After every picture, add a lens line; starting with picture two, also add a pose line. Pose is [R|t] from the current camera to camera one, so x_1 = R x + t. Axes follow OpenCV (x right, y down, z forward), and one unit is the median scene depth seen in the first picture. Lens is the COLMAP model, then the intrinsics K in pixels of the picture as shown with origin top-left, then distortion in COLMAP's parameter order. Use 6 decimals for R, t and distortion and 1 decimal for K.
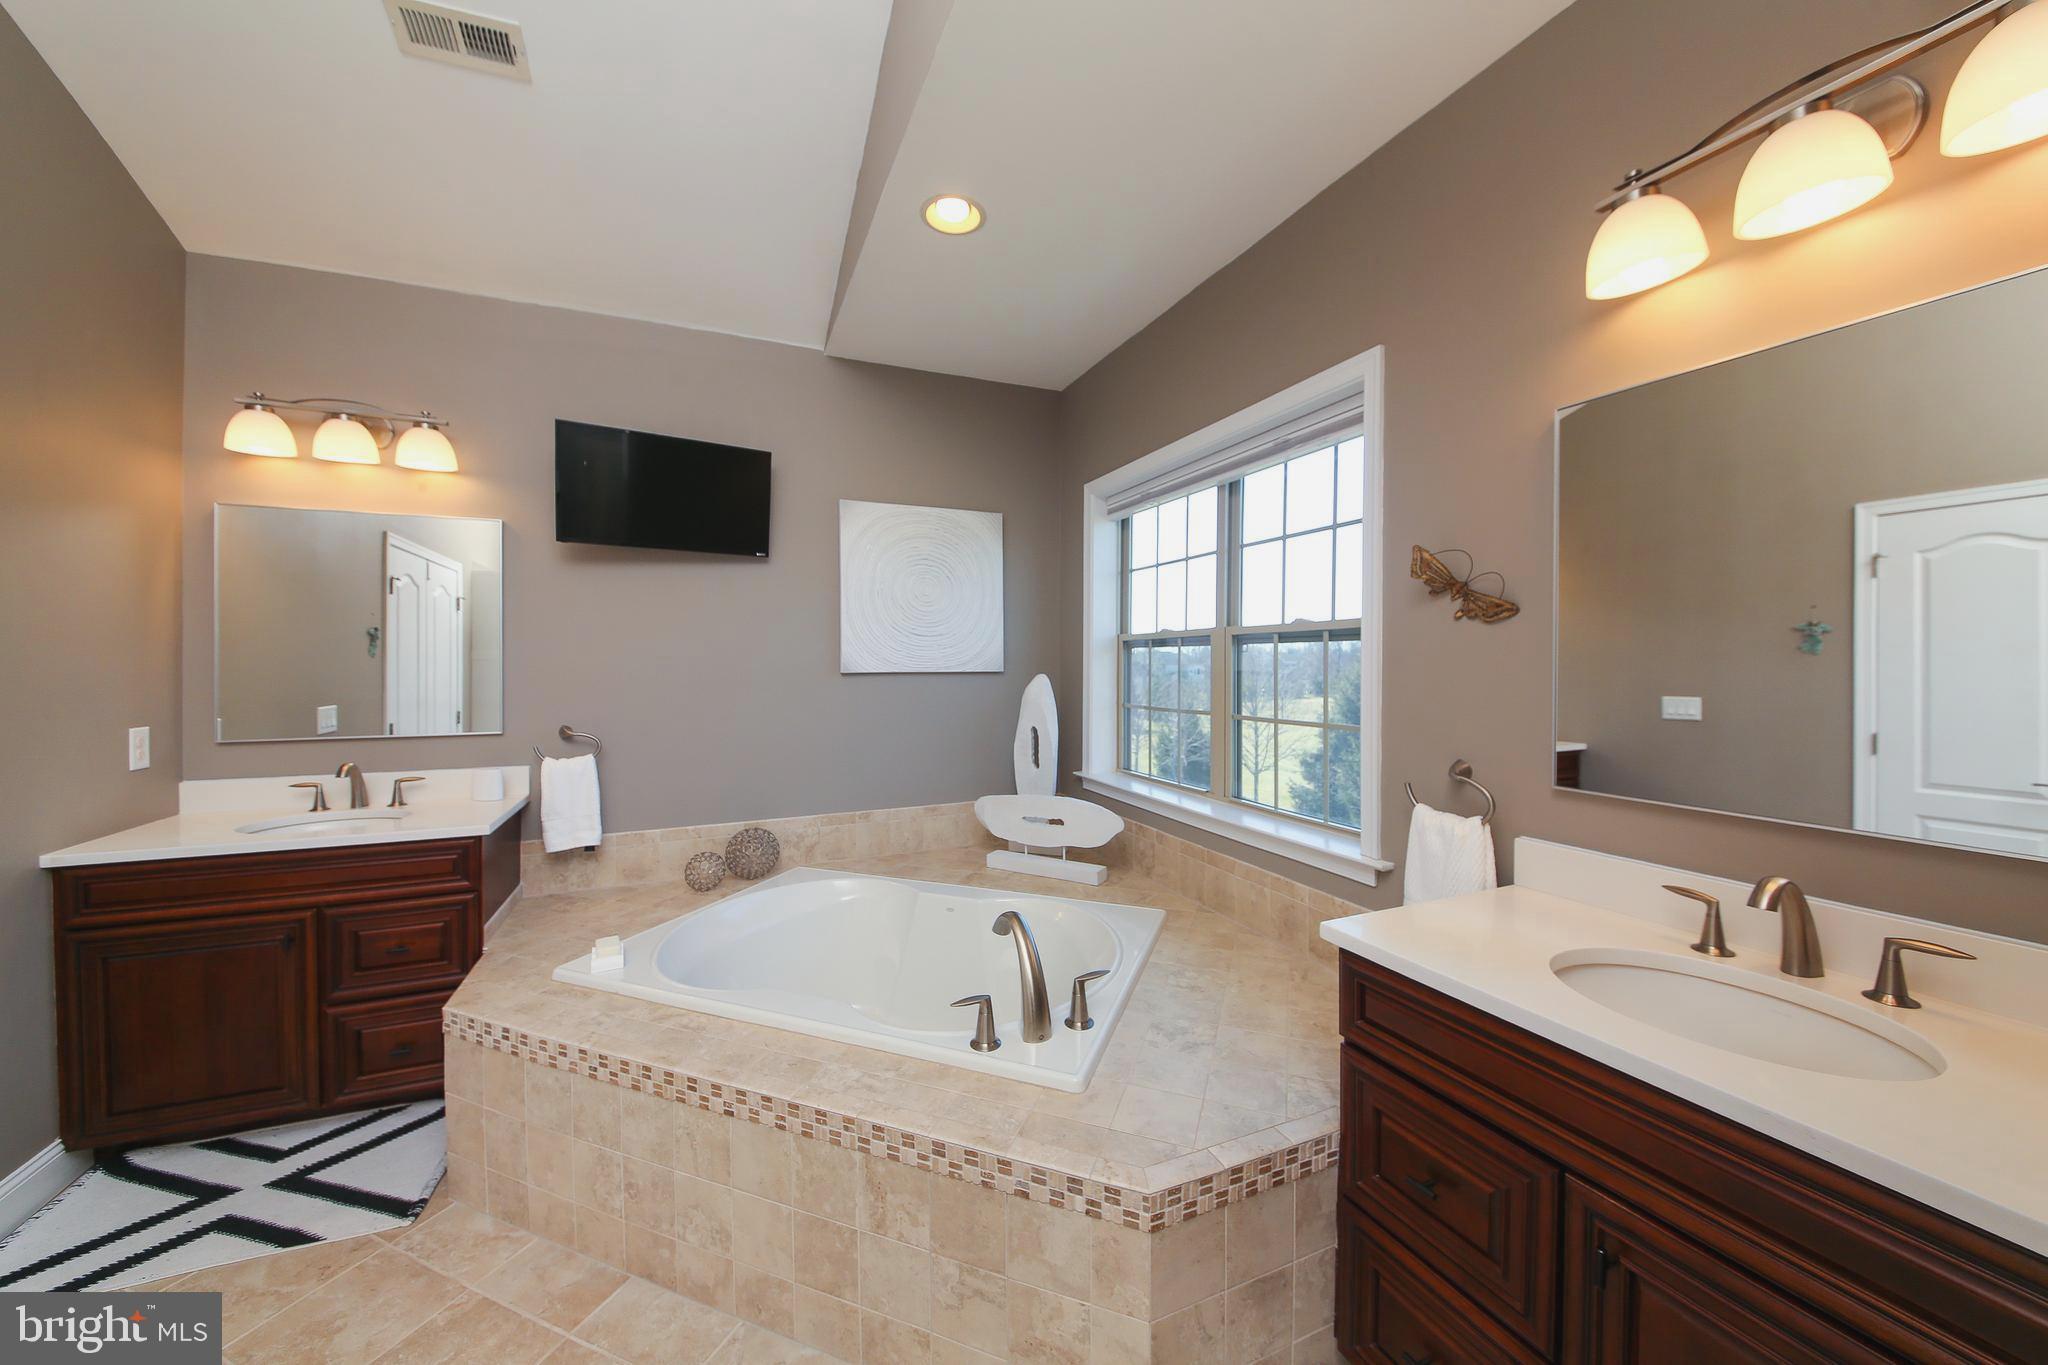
lens RADIAL K [[728.7, 0, 1017.4], [0, 728.7, 675.0], [0, 0, 1]] dist [-0.001395, -0.008763]
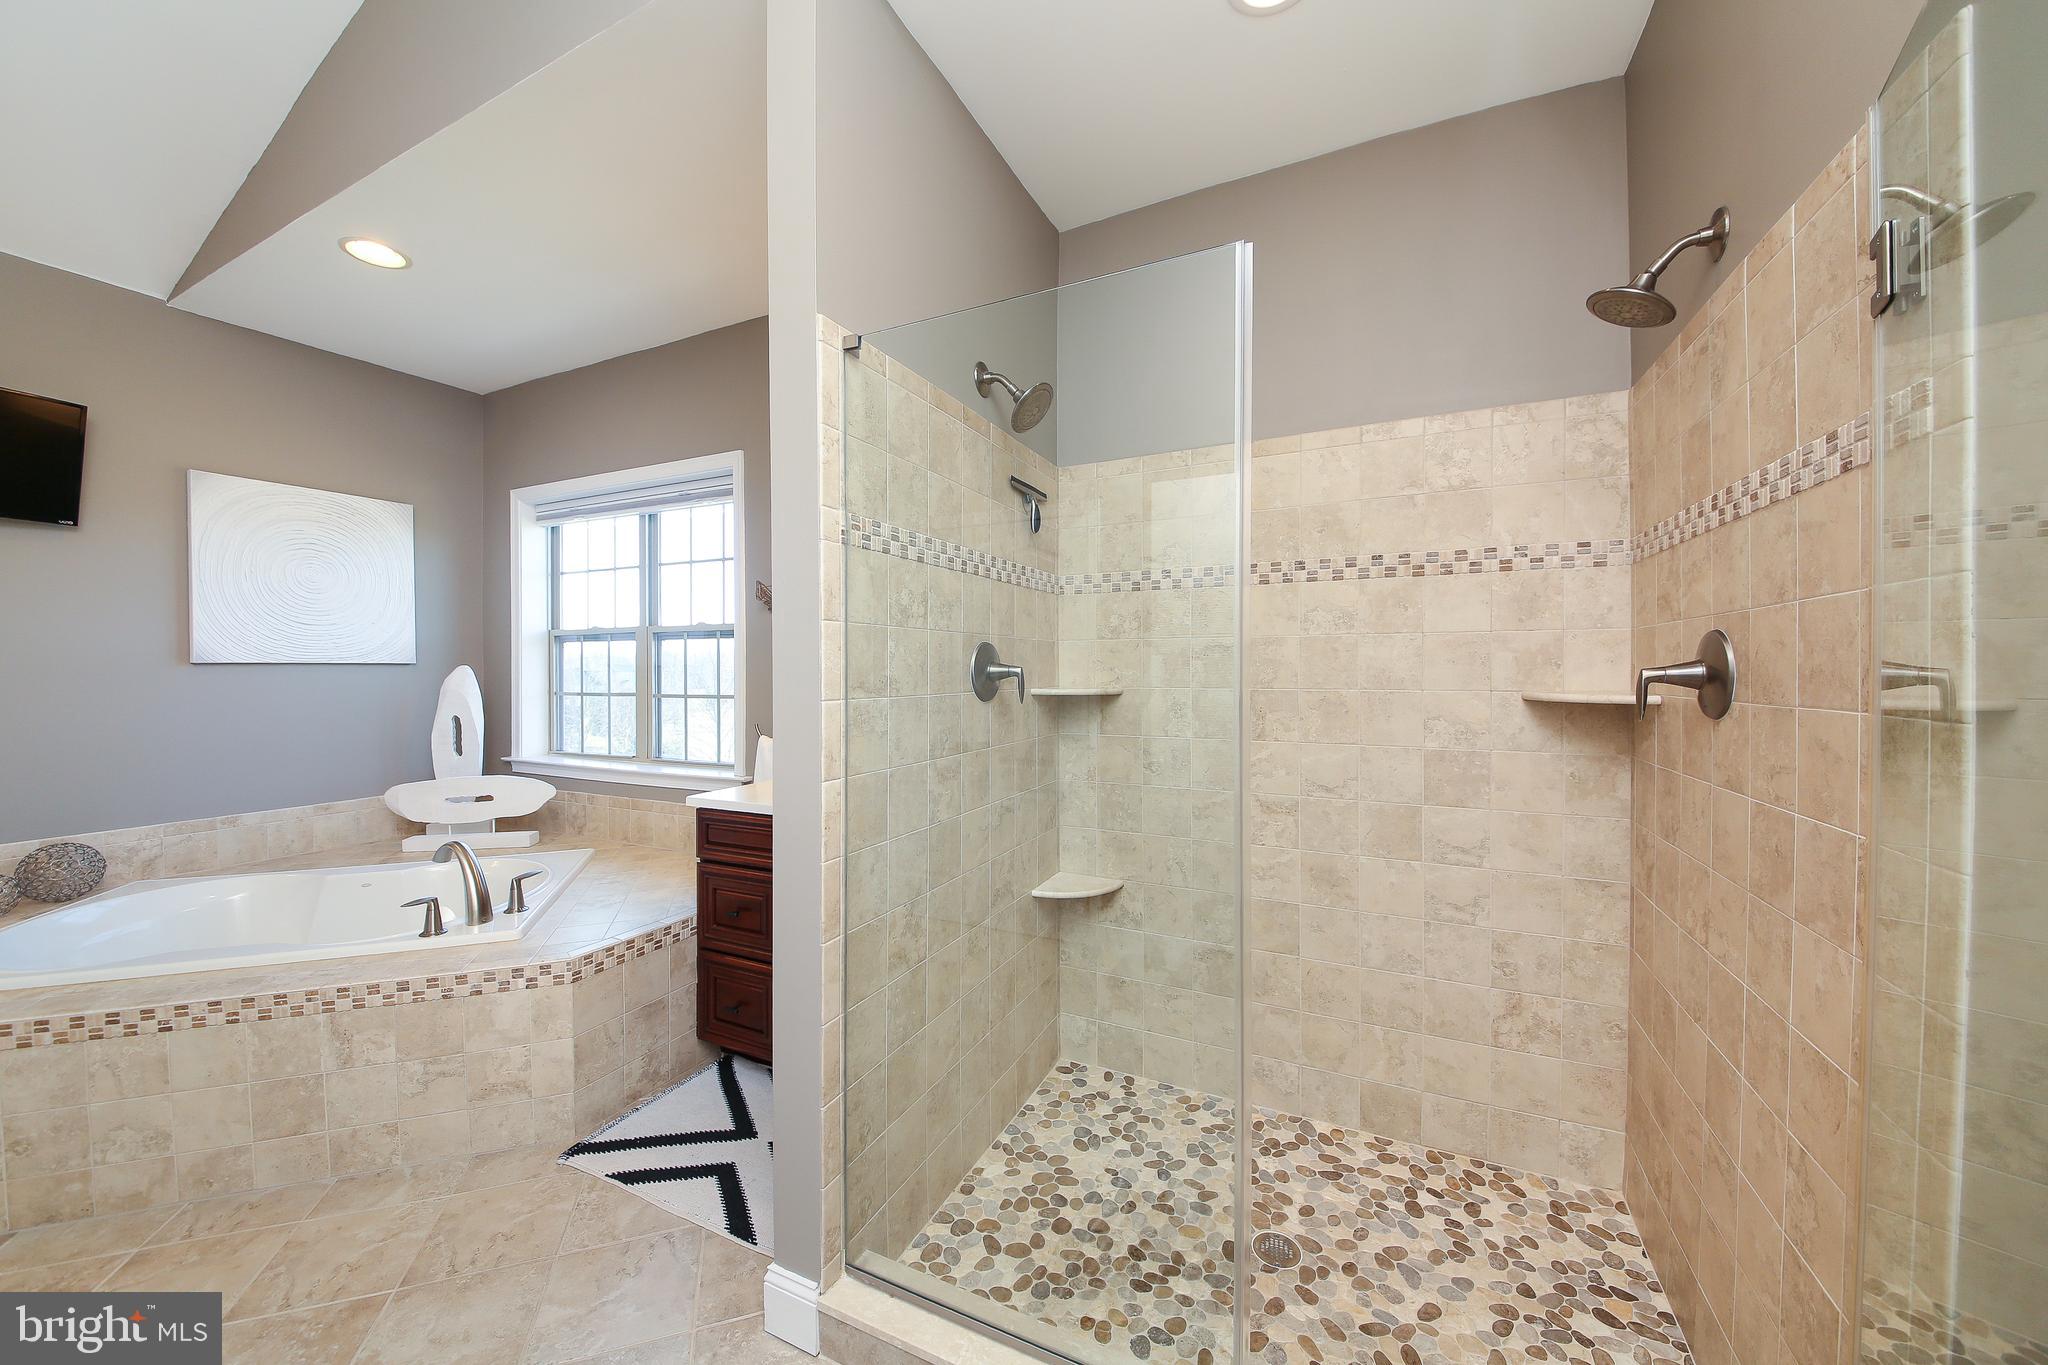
lens RADIAL K [[728.7, 0, 1017.4], [0, 728.7, 675.0], [0, 0, 1]] dist [-0.001395, -0.008763]
pose [[0.761308, -0.008580, 0.648333, -0.049612], [0.011071, 0.999939, 0.000233, 0.027614], [-0.648296, 0.007001, 0.761356, -0.408427]]
